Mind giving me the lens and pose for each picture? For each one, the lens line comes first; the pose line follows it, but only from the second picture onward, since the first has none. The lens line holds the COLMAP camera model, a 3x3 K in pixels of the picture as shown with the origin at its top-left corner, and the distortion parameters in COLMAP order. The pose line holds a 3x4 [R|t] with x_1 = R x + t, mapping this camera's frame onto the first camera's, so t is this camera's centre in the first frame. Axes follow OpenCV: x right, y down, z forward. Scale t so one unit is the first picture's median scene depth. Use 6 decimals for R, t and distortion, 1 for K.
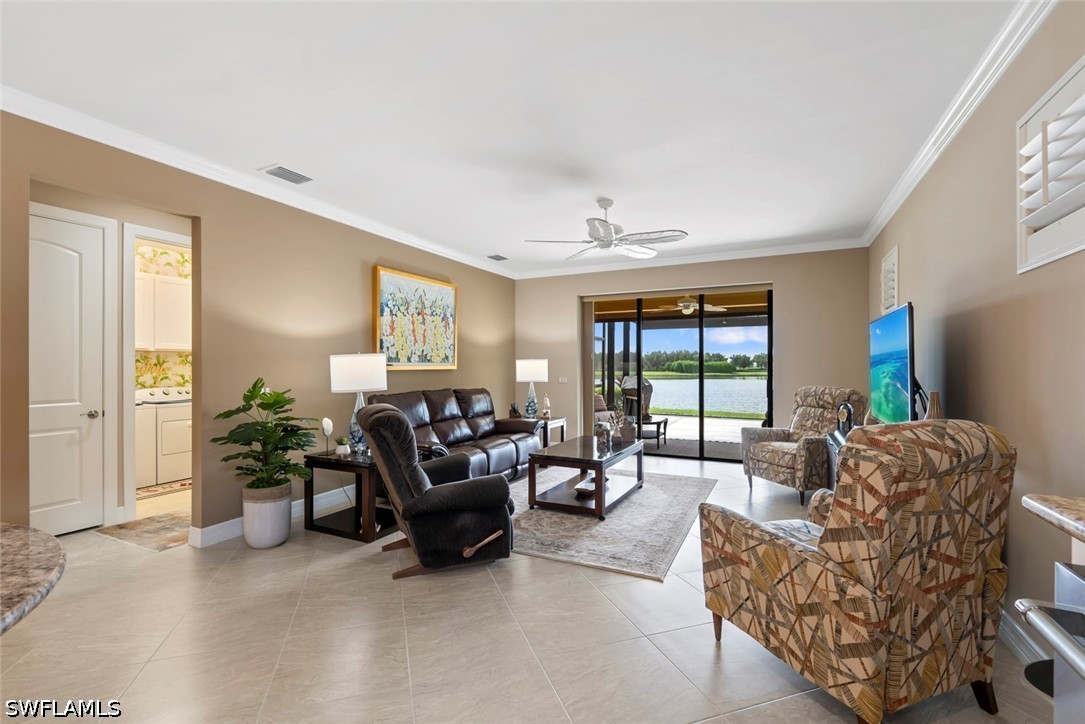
lens RADIAL K [[480.7, 0, 543.2], [0, 480.7, 365.6], [0, 0, 1]] dist [-0.000330, 0.000528]
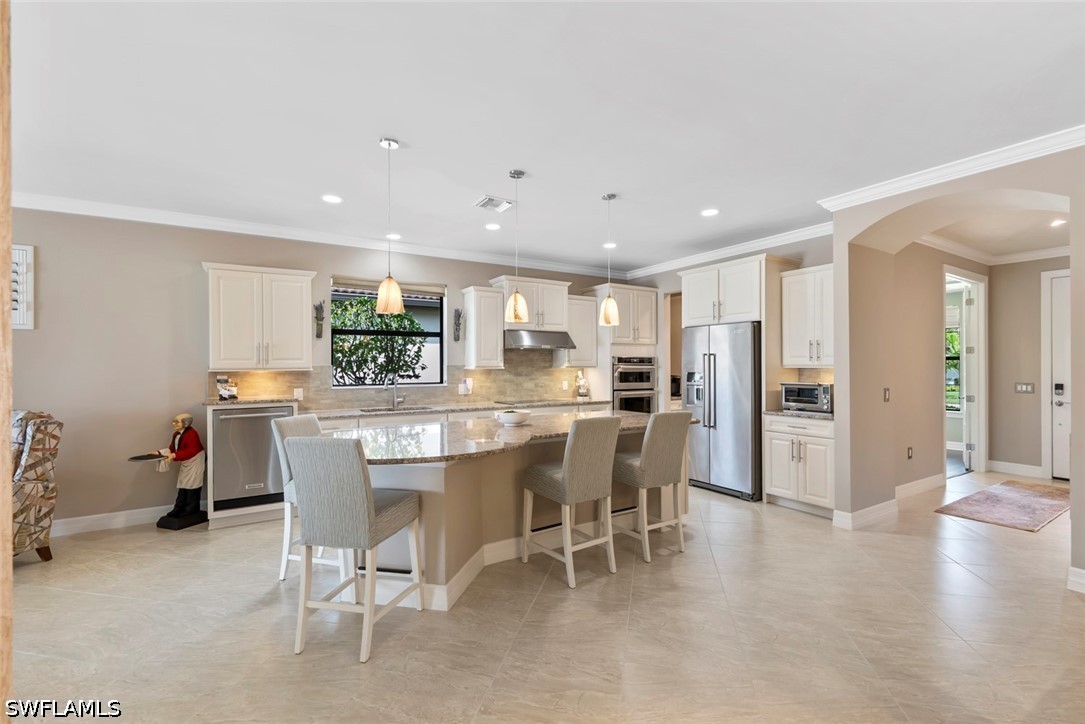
lens RADIAL K [[480.7, 0, 541.5], [0, 480.7, 365.6], [0, 0, 1]] dist [-0.000330, 0.000528]
pose [[-0.844702, 0.009588, 0.535152, -0.732526], [0.007731, 0.999954, -0.005713, -0.012822], [-0.535182, -0.000689, -0.844737, 0.504922]]
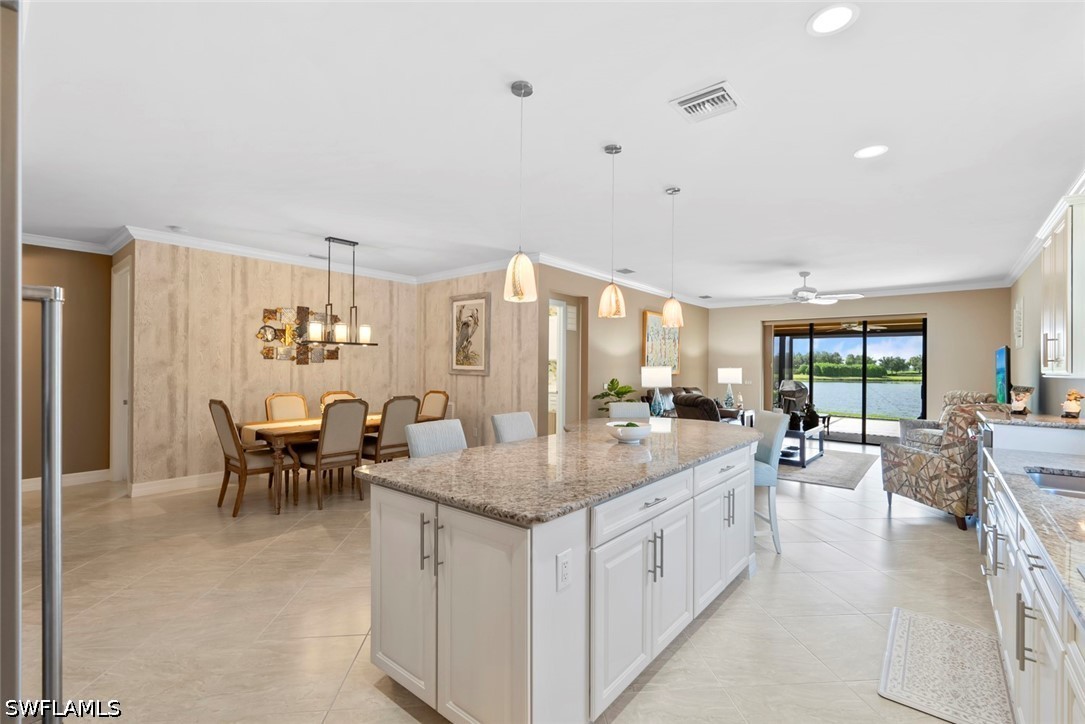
lens RADIAL K [[480.7, 0, 541.1], [0, 480.7, 363.0], [0, 0, 1]] dist [-0.000330, 0.000528]
pose [[0.971015, 0.009765, -0.238818, -0.284163], [-0.010963, 0.999933, -0.003688, -0.019310], [0.238766, 0.006200, 0.971057, -0.646752]]
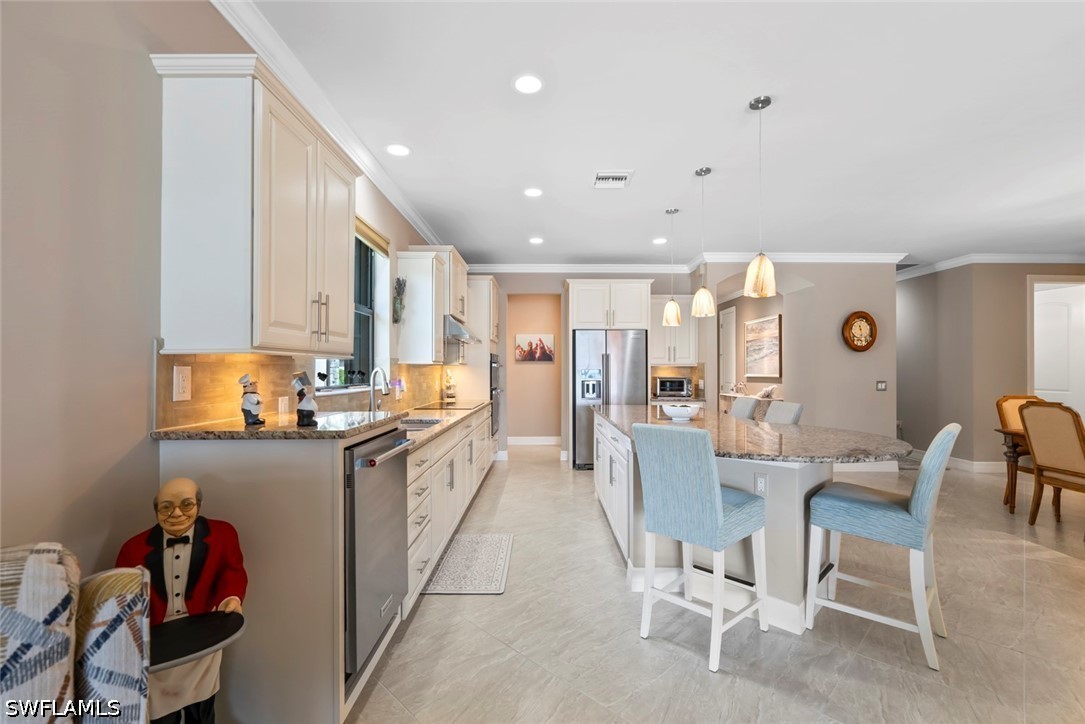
lens RADIAL K [[480.7, 0, 540.9], [0, 480.7, 361.2], [0, 0, 1]] dist [-0.000330, 0.000528]
pose [[-0.900364, -0.003386, -0.435124, 0.167752], [0.003985, 0.999864, -0.016025, -0.003118], [0.435119, -0.016162, -0.900228, 0.470729]]
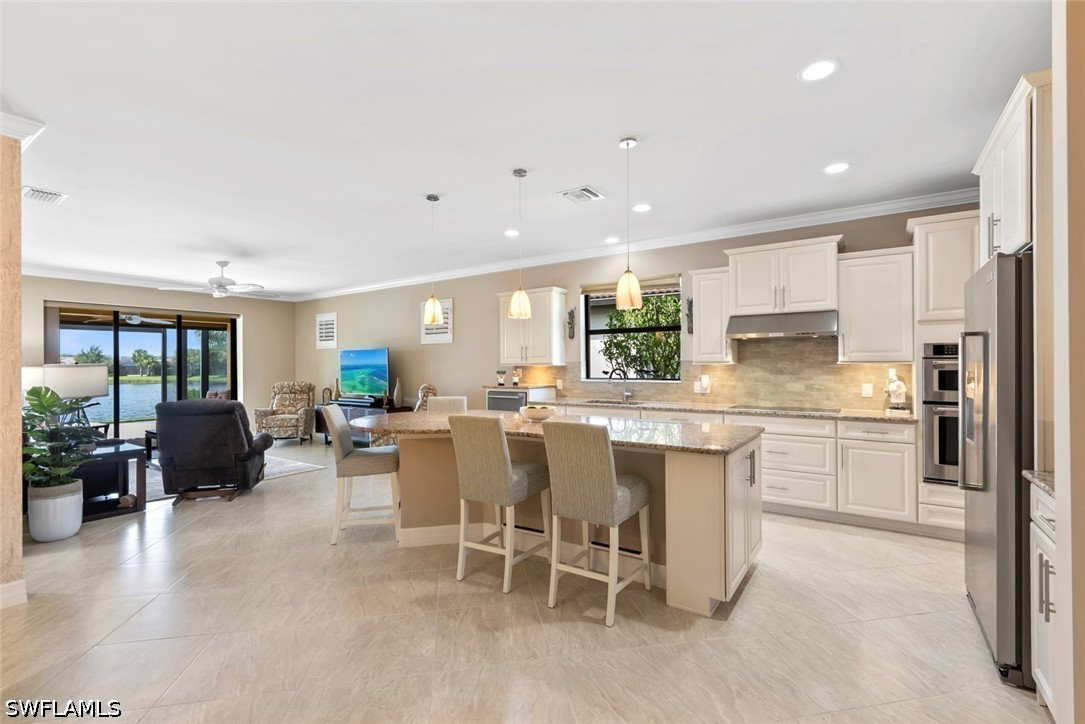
lens RADIAL K [[480.7, 0, 546.3], [0, 480.7, 367.4], [0, 0, 1]] dist [-0.000330, 0.000528]
pose [[0.141033, -0.001941, 0.990003, -1.014976], [0.003169, 0.999994, 0.001510, -0.009720], [-0.990000, 0.002925, 0.141038, -0.181939]]
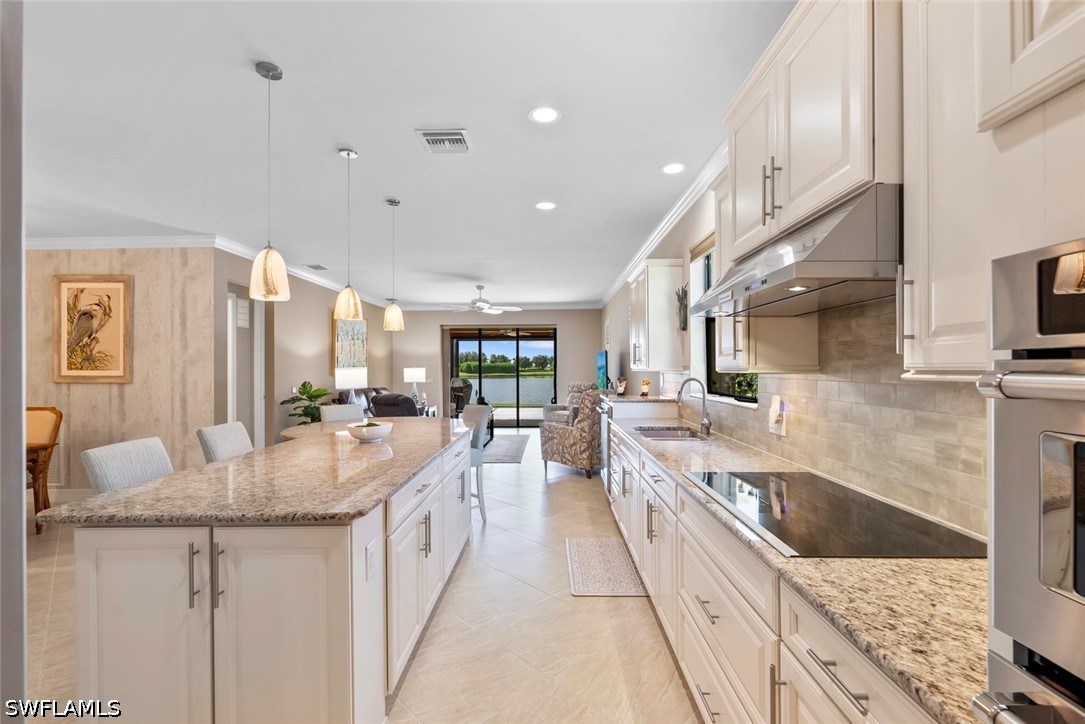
lens RADIAL K [[480.7, 0, 544.2], [0, 480.7, 361.0], [0, 0, 1]] dist [-0.000330, 0.000528]
pose [[0.905412, 0.001240, 0.424533, -0.374473], [0.003524, 0.999939, -0.010436, -0.020368], [-0.424520, 0.010945, 0.905352, -0.693530]]
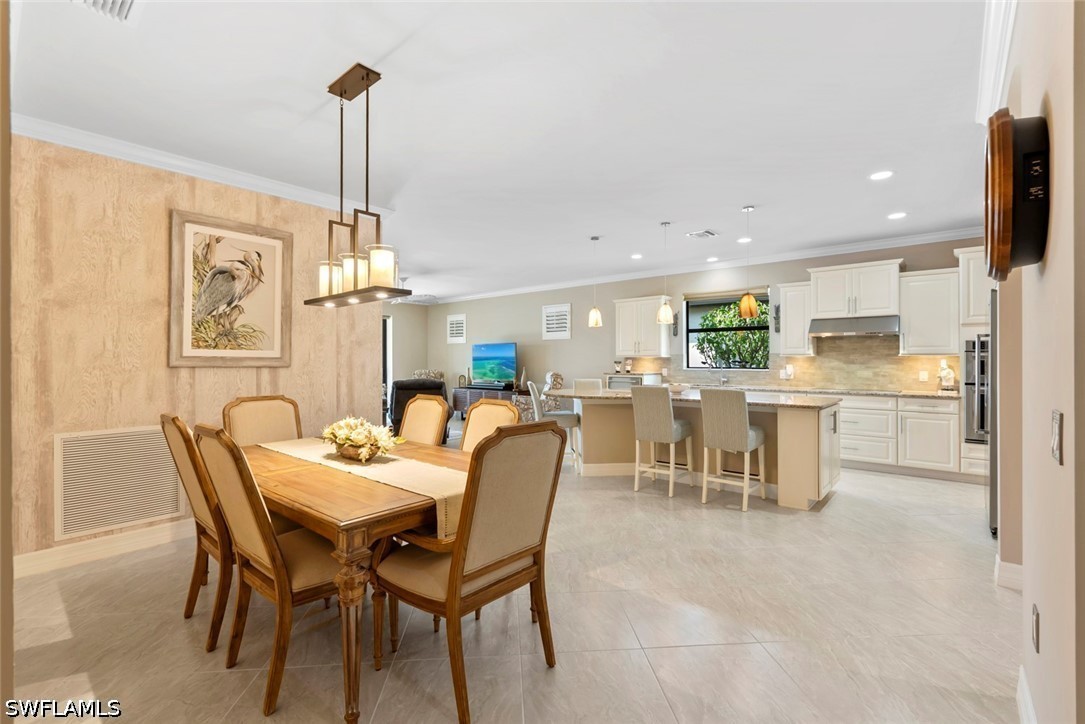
lens RADIAL K [[480.7, 0, 544.0], [0, 480.7, 361.0], [0, 0, 1]] dist [-0.000330, 0.000528]
pose [[0.247937, 0.001021, 0.968776, -1.382433], [-0.002415, 0.999997, -0.000436, 0.001357], [-0.968773, -0.002232, 0.247938, -0.051369]]
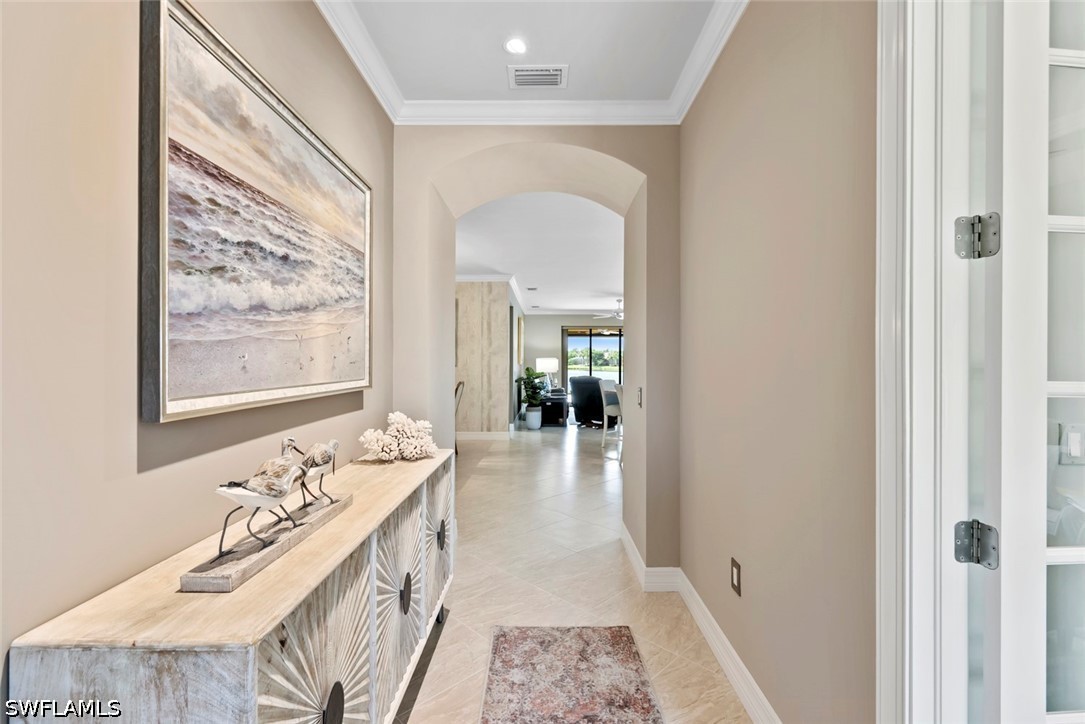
lens RADIAL K [[480.7, 0, 543.5], [0, 480.7, 361.1], [0, 0, 1]] dist [-0.000330, 0.000528]
pose [[0.888225, -0.001895, 0.459404, -1.188897], [0.000496, 0.999995, 0.003166, -0.009958], [-0.459408, -0.002584, 0.888222, -0.973209]]
